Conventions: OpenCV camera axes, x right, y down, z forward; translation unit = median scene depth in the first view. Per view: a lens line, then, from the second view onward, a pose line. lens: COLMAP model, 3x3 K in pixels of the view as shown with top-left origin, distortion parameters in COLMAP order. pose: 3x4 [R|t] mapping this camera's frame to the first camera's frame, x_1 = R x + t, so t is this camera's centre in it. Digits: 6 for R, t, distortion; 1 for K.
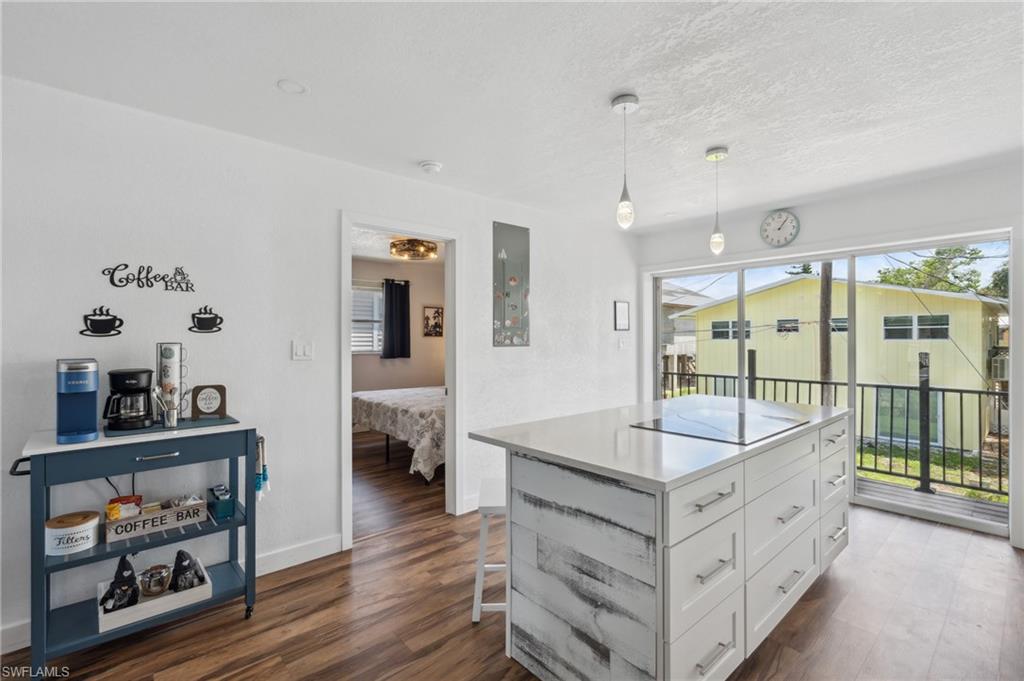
lens RADIAL K [[460.2, 0, 511.1], [0, 460.2, 339.3], [0, 0, 1]] dist [-0.001777, 0.000110]
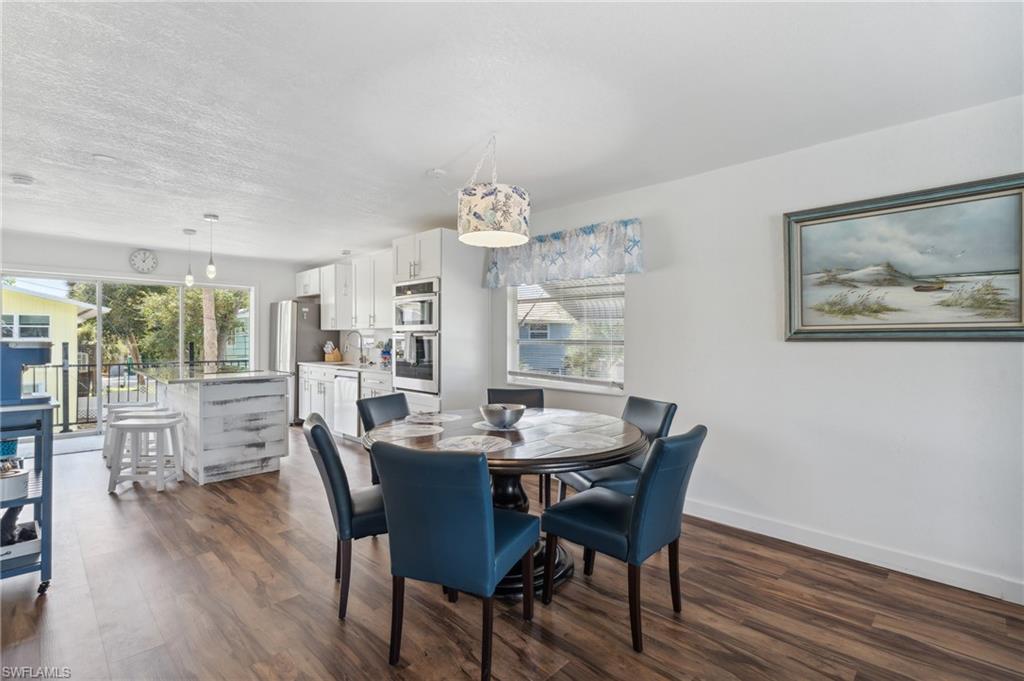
lens RADIAL K [[471.6, 0, 512.0], [0, 471.6, 340.5], [0, 0, 1]] dist [-0.007587, 0.000203]
pose [[-0.080267, -0.000377, 0.996773, -2.296861], [0.000116, 1.000000, 0.000388, 0.049992], [-0.996773, 0.000147, -0.080267, -0.217610]]
